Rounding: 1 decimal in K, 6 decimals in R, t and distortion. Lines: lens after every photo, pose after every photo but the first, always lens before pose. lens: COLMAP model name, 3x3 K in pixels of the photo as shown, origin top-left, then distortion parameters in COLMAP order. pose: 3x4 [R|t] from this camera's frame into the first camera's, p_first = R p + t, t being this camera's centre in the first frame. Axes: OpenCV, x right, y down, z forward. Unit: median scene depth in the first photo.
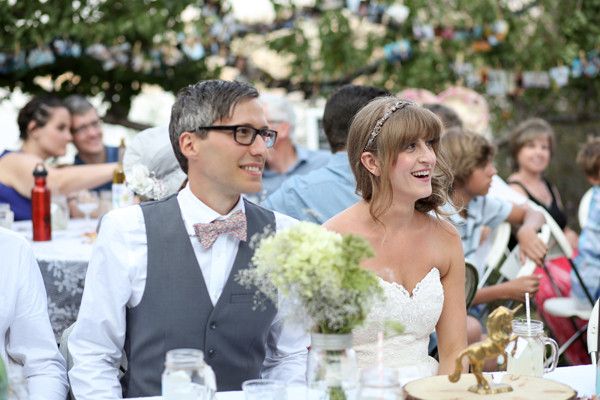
lens RADIAL K [[1468.3, 0, 300.0], [0, 1468.3, 200.0], [0, 0, 1]] dist [0.078385, 0.447910]
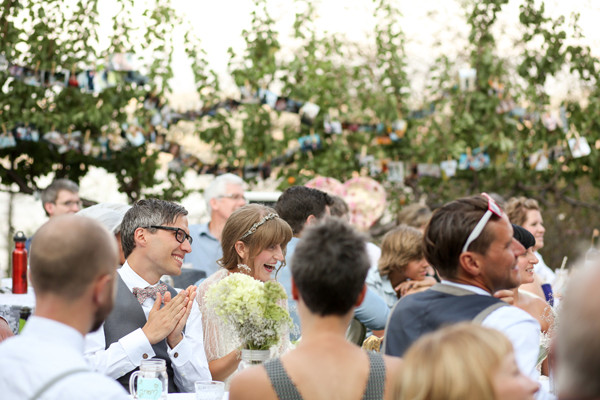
lens RADIAL K [[1468.3, 0, 300.0], [0, 1468.3, 200.0], [0, 0, 1]] dist [0.078385, 0.447910]
pose [[0.998011, 0.026065, 0.057400, -0.007451], [-0.022950, 0.998262, -0.054272, 0.006794], [-0.058715, 0.052847, 0.996875, -0.157980]]
